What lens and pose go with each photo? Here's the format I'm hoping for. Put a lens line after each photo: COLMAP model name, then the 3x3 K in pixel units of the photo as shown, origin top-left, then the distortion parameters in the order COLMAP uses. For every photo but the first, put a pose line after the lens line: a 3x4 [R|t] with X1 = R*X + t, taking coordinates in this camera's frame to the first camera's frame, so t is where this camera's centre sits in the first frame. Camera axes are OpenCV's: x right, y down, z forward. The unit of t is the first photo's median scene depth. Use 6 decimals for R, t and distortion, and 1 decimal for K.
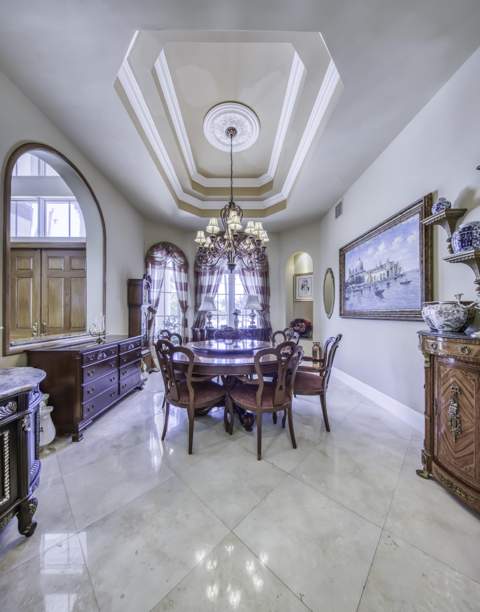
lens RADIAL K [[215.7, 0, 239.9], [0, 215.7, 314.4], [0, 0, 1]] dist [-0.000201, -0.000033]
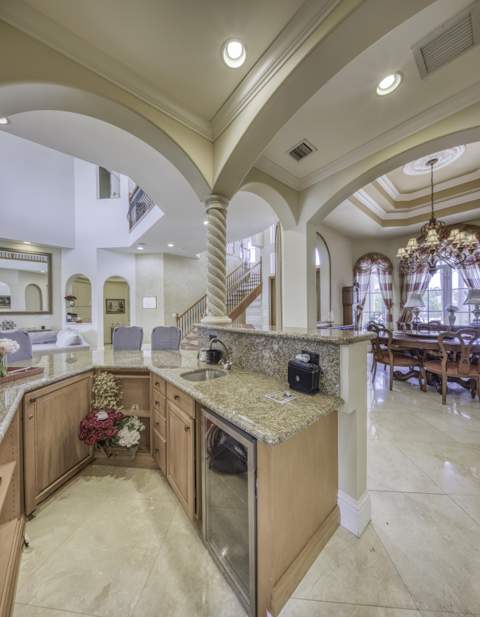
lens RADIAL K [[213.3, 0, 233.3], [0, 213.3, 311.2], [0, 0, 1]] dist [-0.000152, -0.000013]
pose [[0.626537, -0.005398, -0.779373, 0.149208], [0.008407, 0.999965, -0.000168, -0.004938], [0.779346, -0.006447, 0.626560, -0.498116]]
